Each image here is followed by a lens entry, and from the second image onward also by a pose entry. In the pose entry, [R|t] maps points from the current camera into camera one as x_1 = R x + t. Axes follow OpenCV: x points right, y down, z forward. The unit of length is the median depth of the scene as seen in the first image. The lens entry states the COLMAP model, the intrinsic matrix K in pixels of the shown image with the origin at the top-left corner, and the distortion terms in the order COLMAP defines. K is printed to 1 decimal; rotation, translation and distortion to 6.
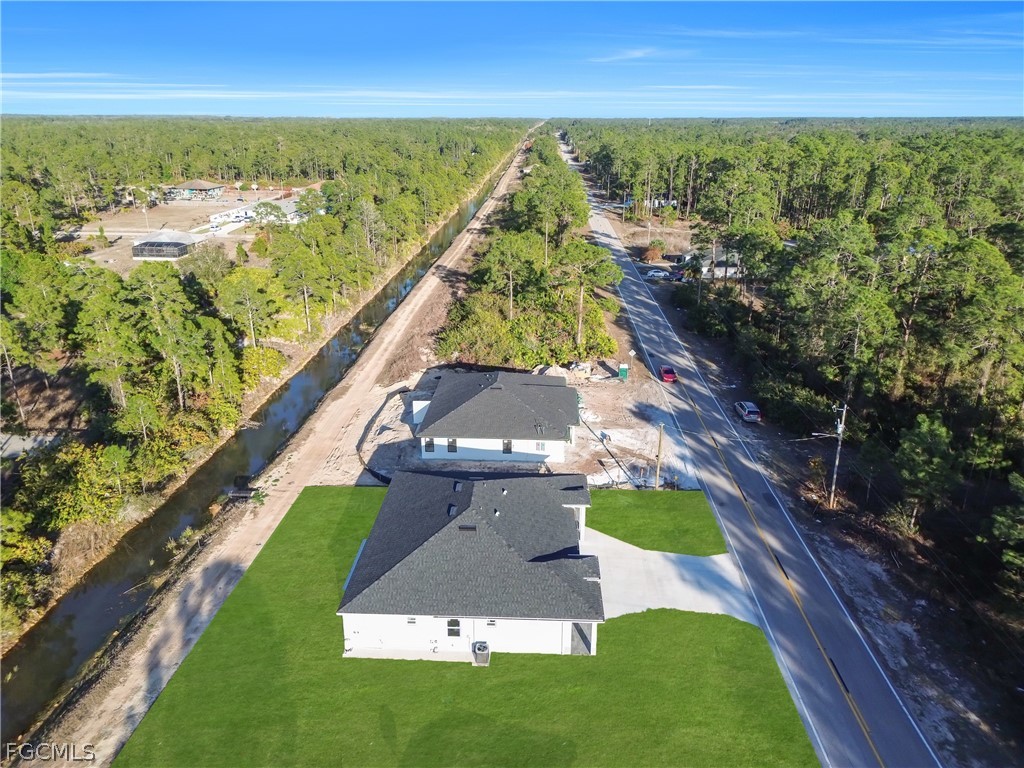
lens RADIAL K [[722.5, 0, 509.4], [0, 722.5, 355.2], [0, 0, 1]] dist [0.059347, -0.060657]
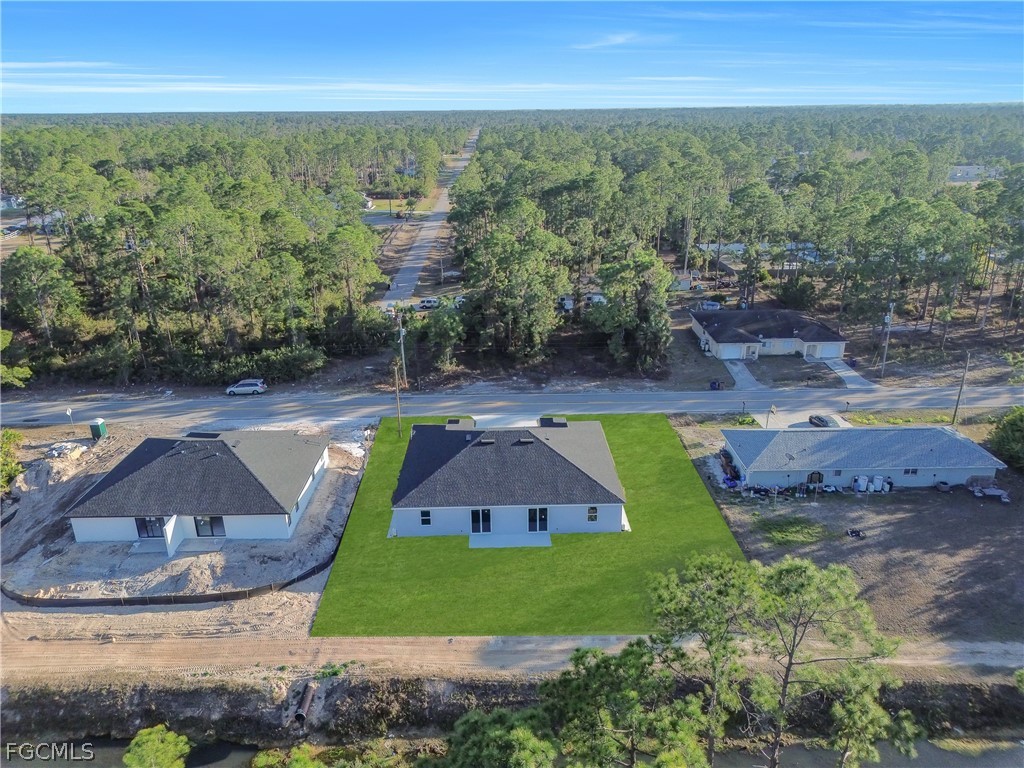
lens RADIAL K [[717.8, 0, 512.0], [0, 717.8, 384.0], [0, 0, 1]] dist [0.054484, -0.053635]
pose [[-0.066363, -0.355912, 0.932160, -0.861573], [0.318498, 0.877792, 0.357828, -0.230419], [-0.945598, 0.320638, 0.055104, 0.672955]]
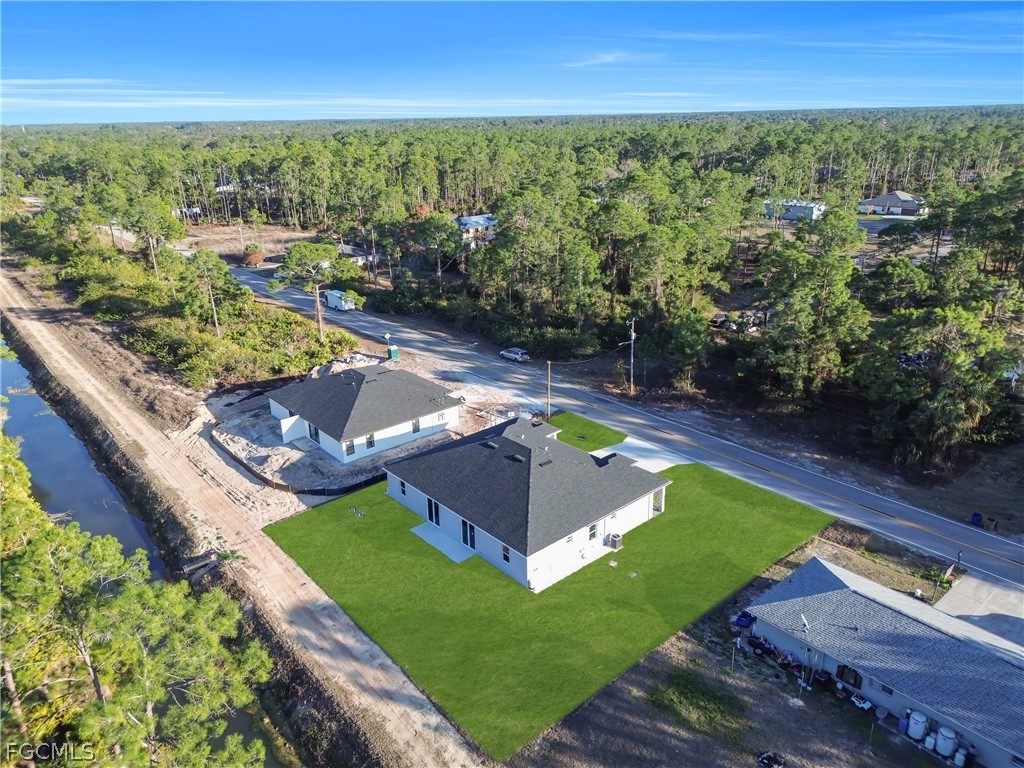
lens RADIAL K [[717.8, 0, 512.0], [0, 717.8, 384.0], [0, 0, 1]] dist [0.054484, -0.053635]
pose [[0.718428, -0.255092, 0.647139, -0.580038], [0.232745, 0.964862, 0.121949, -0.030569], [-0.655508, 0.063007, 0.752556, 0.101321]]
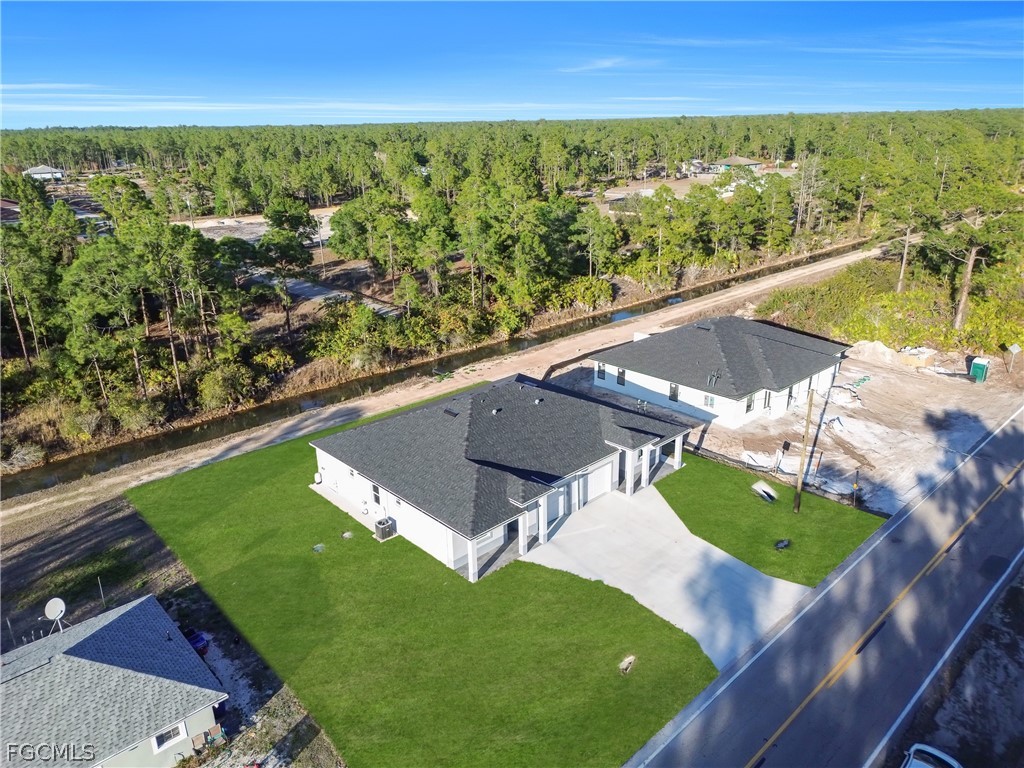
lens RADIAL K [[722.5, 0, 509.4], [0, 722.5, 355.2], [0, 0, 1]] dist [0.059347, -0.060657]
pose [[0.714087, 0.199096, -0.671148, 0.416091], [-0.196787, 0.977137, 0.080491, 0.055256], [0.671829, 0.074596, 0.736940, 0.260007]]
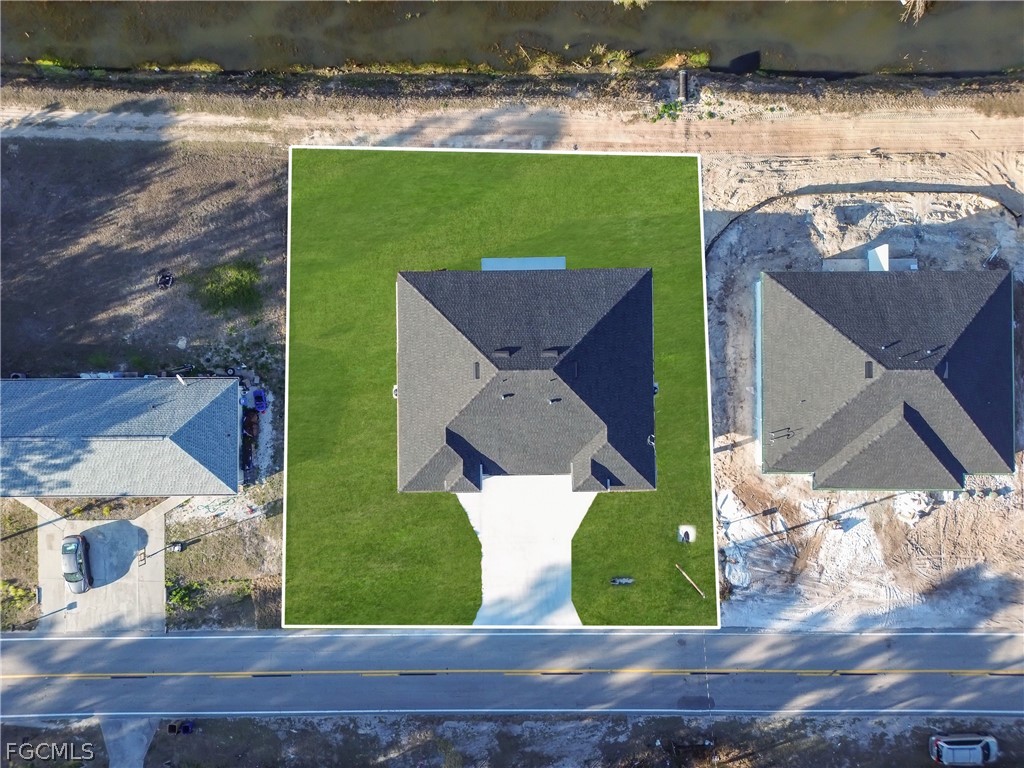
lens RADIAL K [[717.8, 0, 512.0], [0, 717.8, 384.0], [0, 0, 1]] dist [0.054484, -0.053635]
pose [[0.058332, 0.998166, -0.016179, -0.014740], [-0.293653, 0.032646, 0.955354, -0.533666], [0.954131, -0.050977, 0.295019, 0.523168]]
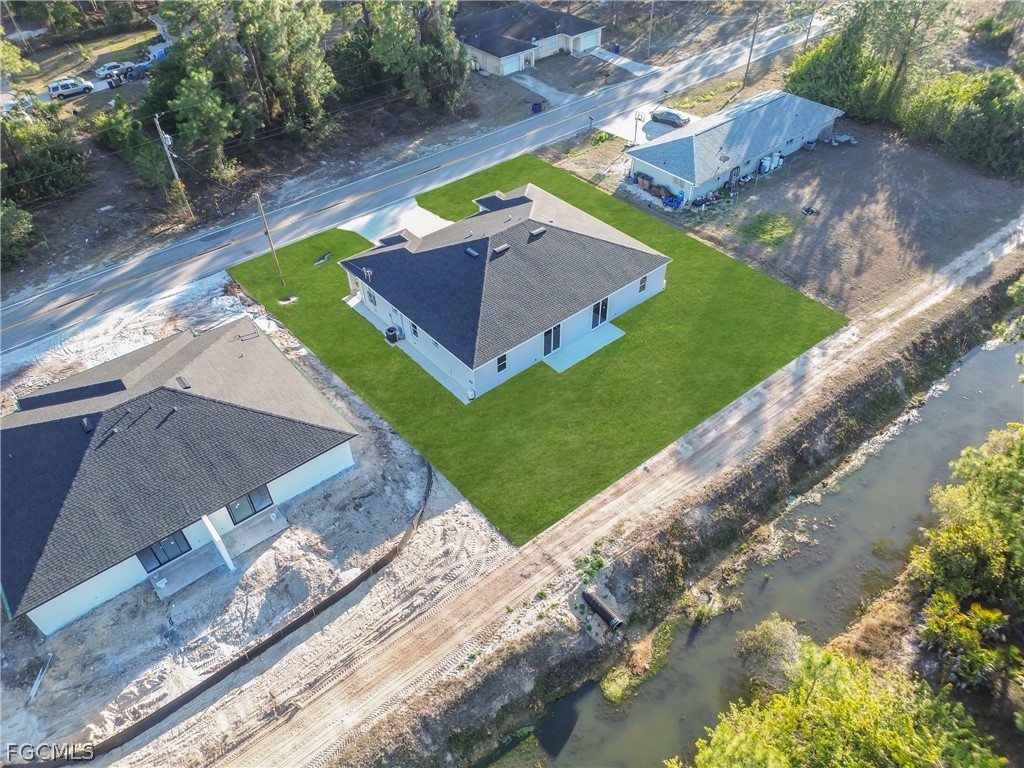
lens RADIAL K [[717.8, 0, 512.0], [0, 717.8, 384.0], [0, 0, 1]] dist [0.054484, -0.053635]
pose [[-0.676547, -0.488214, 0.551299, -0.522692], [0.246627, 0.555190, 0.794317, -0.349407], [-0.693873, 0.673358, -0.255205, 1.039954]]
